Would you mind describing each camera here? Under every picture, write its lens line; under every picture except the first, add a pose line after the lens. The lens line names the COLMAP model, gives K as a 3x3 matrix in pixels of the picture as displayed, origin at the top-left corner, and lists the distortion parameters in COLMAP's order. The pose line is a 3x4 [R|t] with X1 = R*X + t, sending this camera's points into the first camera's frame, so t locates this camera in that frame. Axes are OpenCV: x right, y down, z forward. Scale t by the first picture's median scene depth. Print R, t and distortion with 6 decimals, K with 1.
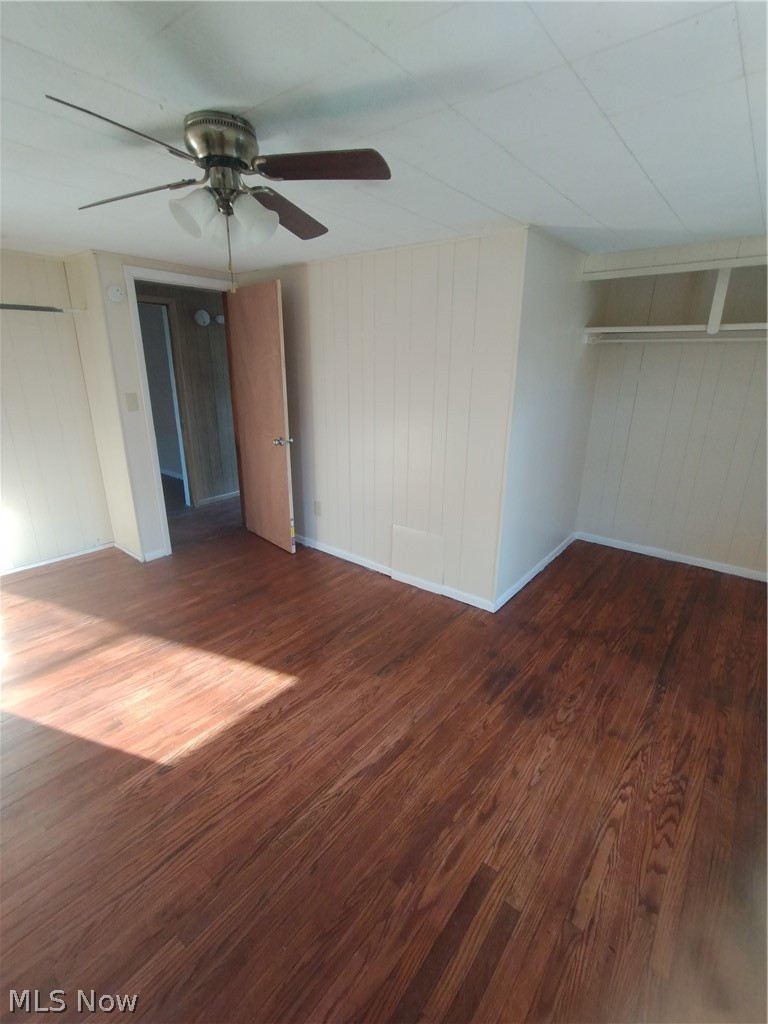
lens RADIAL K [[469.2, 0, 385.2], [0, 469.2, 510.2], [0, 0, 1]] dist [-0.015910, 0.003612]
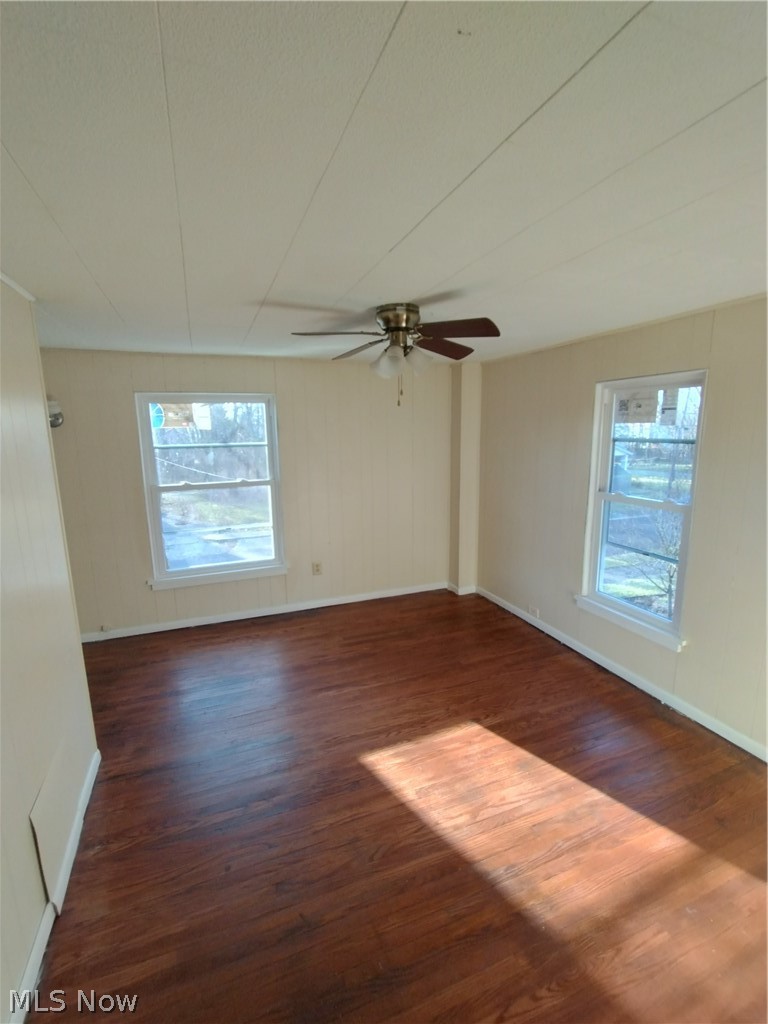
lens RADIAL K [[469.2, 0, 383.8], [0, 469.2, 513.3], [0, 0, 1]] dist [-0.015910, 0.003612]
pose [[-0.872338, -0.088805, 0.480771, -0.704345], [0.149977, 0.887346, 0.436031, -0.561706], [-0.465332, 0.452471, -0.760747, 1.586134]]
